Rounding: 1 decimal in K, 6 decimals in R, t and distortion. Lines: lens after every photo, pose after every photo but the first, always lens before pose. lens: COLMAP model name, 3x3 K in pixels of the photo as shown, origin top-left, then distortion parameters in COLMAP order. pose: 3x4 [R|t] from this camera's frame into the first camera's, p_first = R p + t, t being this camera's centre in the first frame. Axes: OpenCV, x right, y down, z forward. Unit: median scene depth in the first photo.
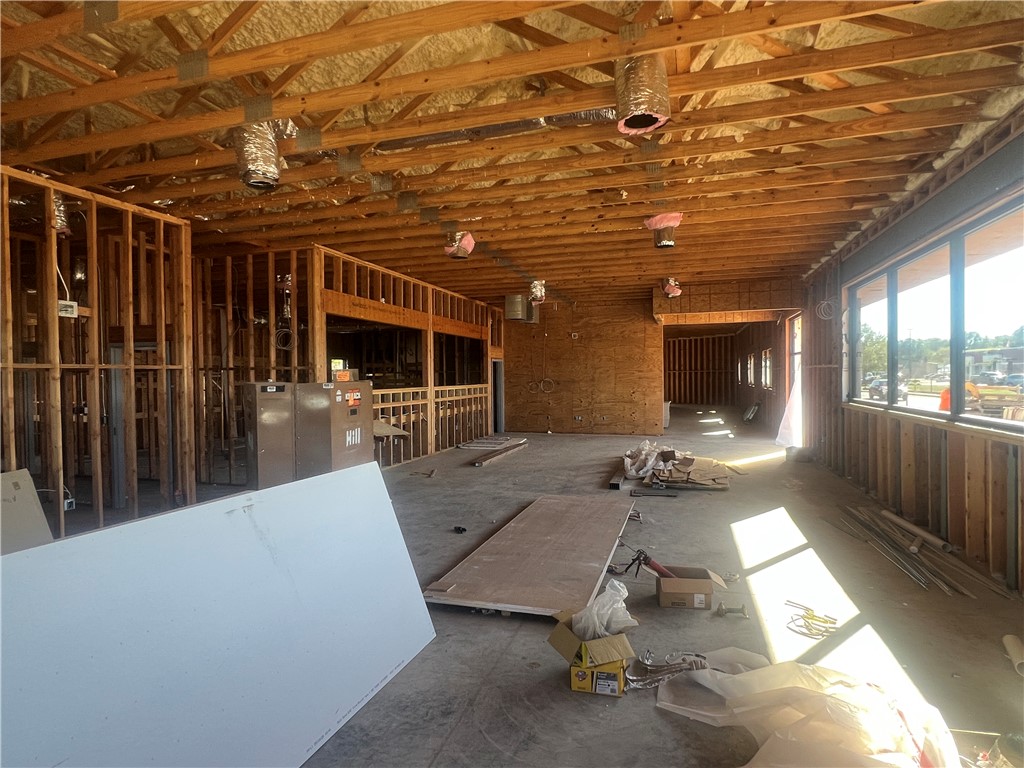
lens RADIAL K [[566.3, 0, 515.6], [0, 566.3, 383.3], [0, 0, 1]] dist [-0.001720, -0.000012]
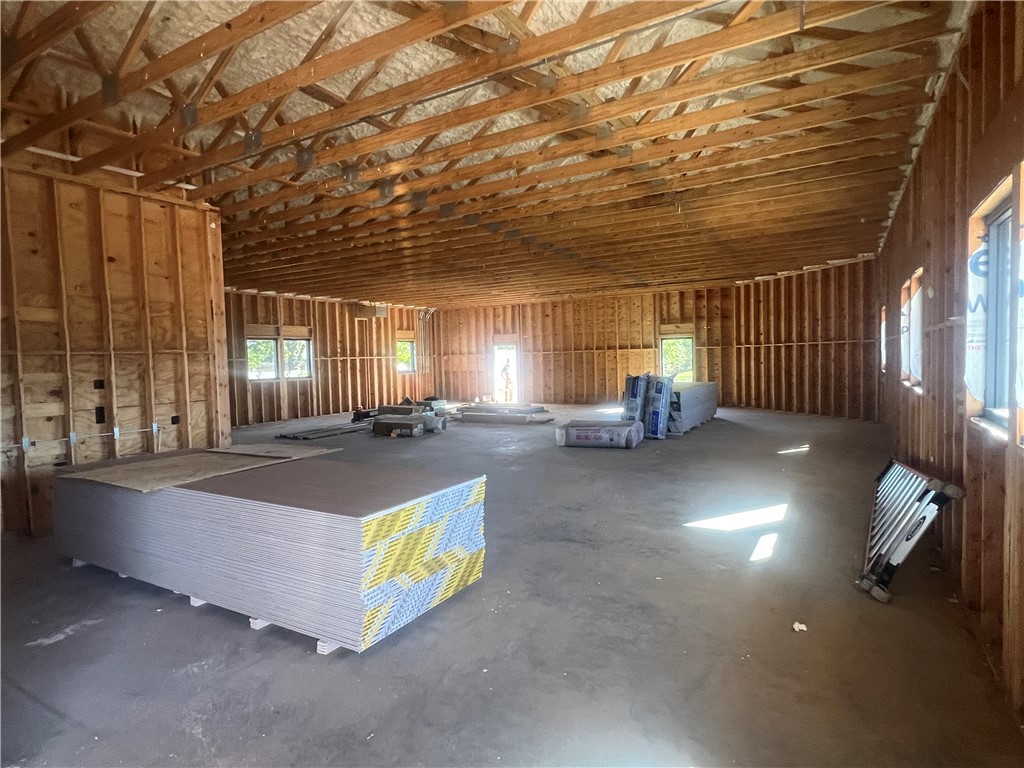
lens RADIAL K [[566.3, 0, 511.1], [0, 566.3, 384.4], [0, 0, 1]] dist [-0.001720, -0.000012]
pose [[0.973688, -0.007340, -0.227769, 0.273205], [0.015200, 0.999347, 0.032776, -0.008609], [0.227380, -0.035375, 0.973163, 0.653354]]
